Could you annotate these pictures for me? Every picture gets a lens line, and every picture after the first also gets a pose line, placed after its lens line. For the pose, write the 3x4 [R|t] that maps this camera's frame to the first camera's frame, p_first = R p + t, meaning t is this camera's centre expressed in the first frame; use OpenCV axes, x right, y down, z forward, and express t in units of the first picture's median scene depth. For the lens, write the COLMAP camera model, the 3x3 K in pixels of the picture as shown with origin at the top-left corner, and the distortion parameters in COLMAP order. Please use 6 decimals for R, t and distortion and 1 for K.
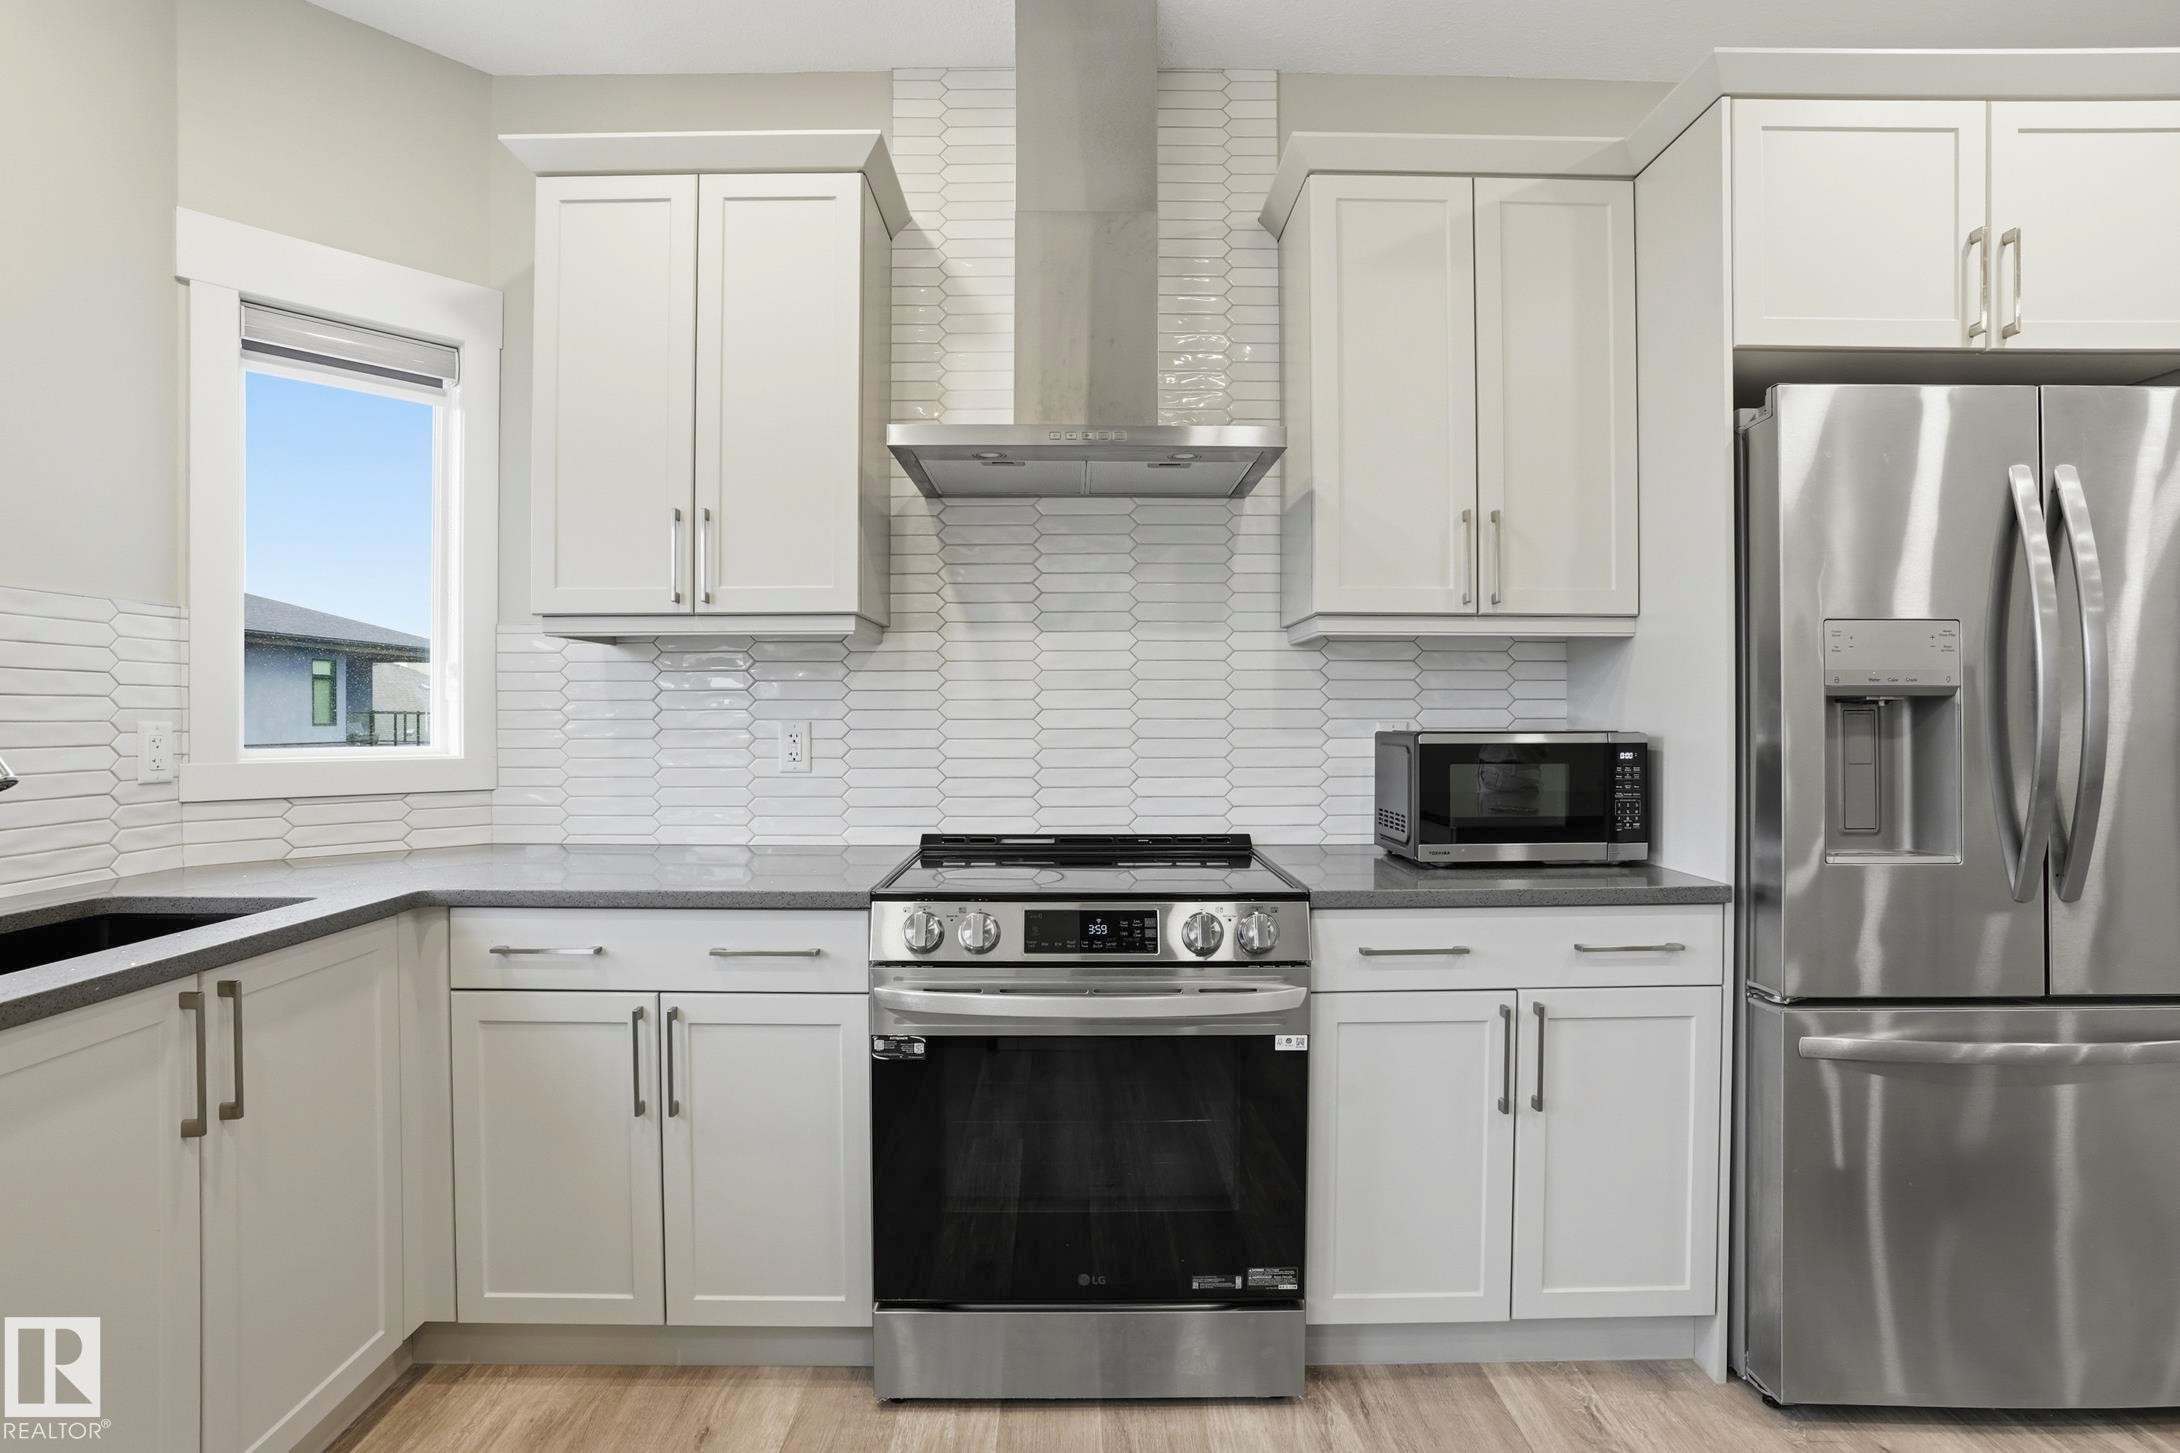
lens RADIAL K [[1041.2, 0, 1098.7], [0, 1041.2, 721.5], [0, 0, 1]] dist [-0.054843, 0.024682]
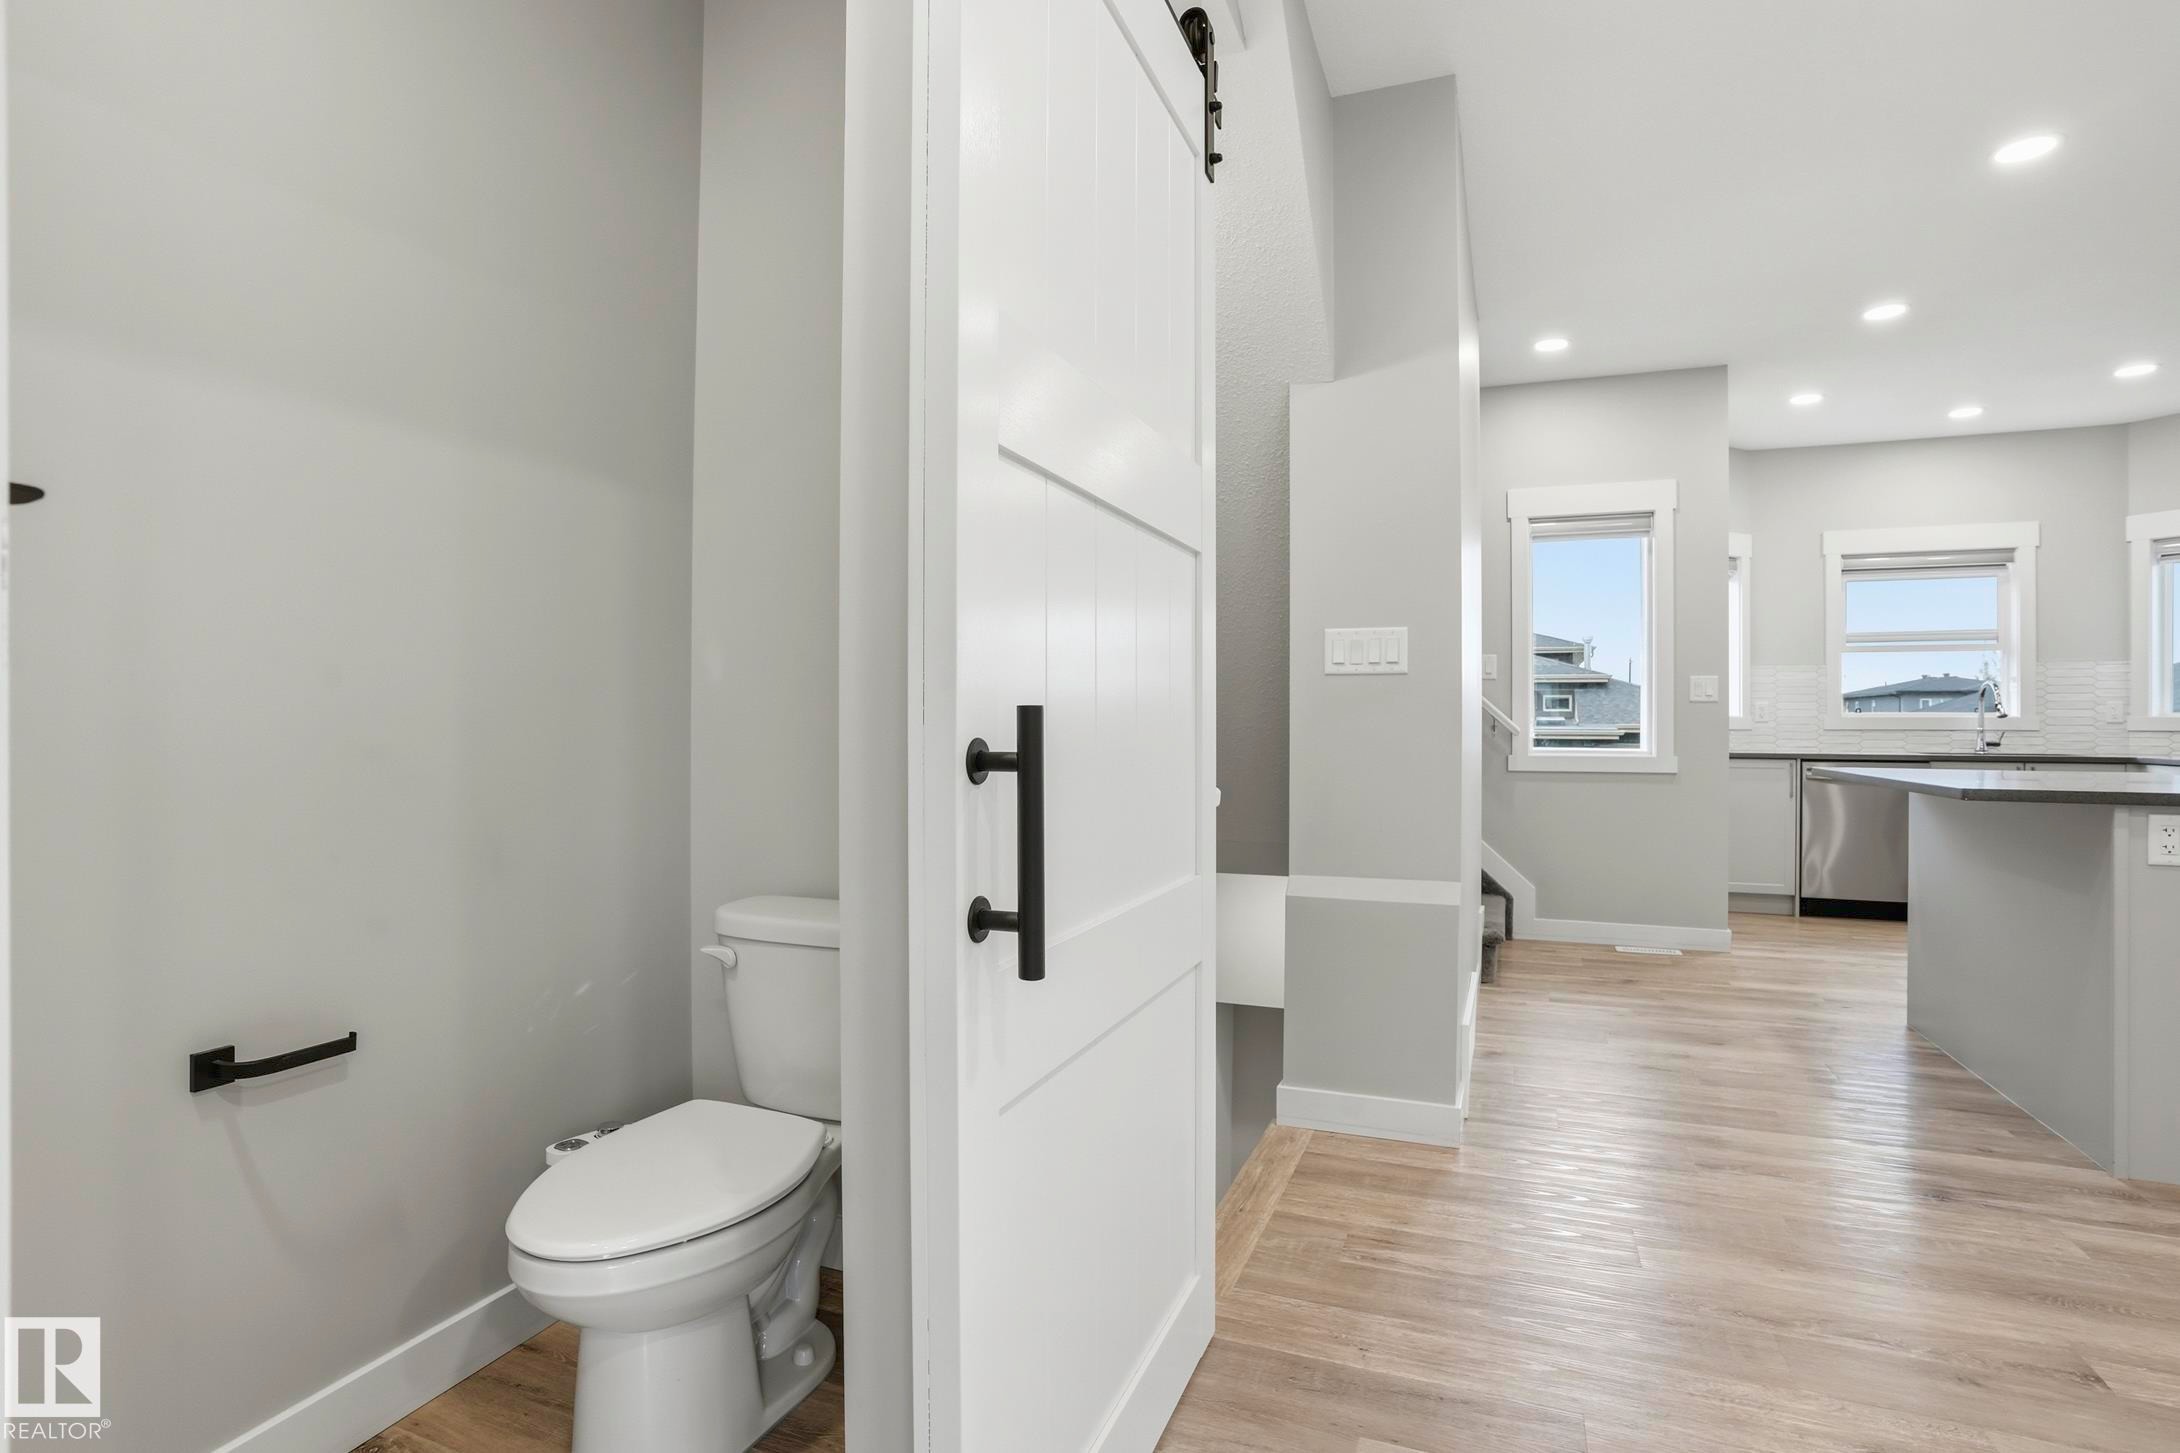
lens RADIAL K [[1098.9, 0, 1084.7], [0, 1098.9, 724.8], [0, 0, 1]] dist [-0.056768, 0.030352]
pose [[-0.368225, -0.000763, -0.929736, 2.945869], [-0.008399, 0.999962, 0.002506, 0.082592], [0.929699, 0.008732, -0.368218, -0.595590]]
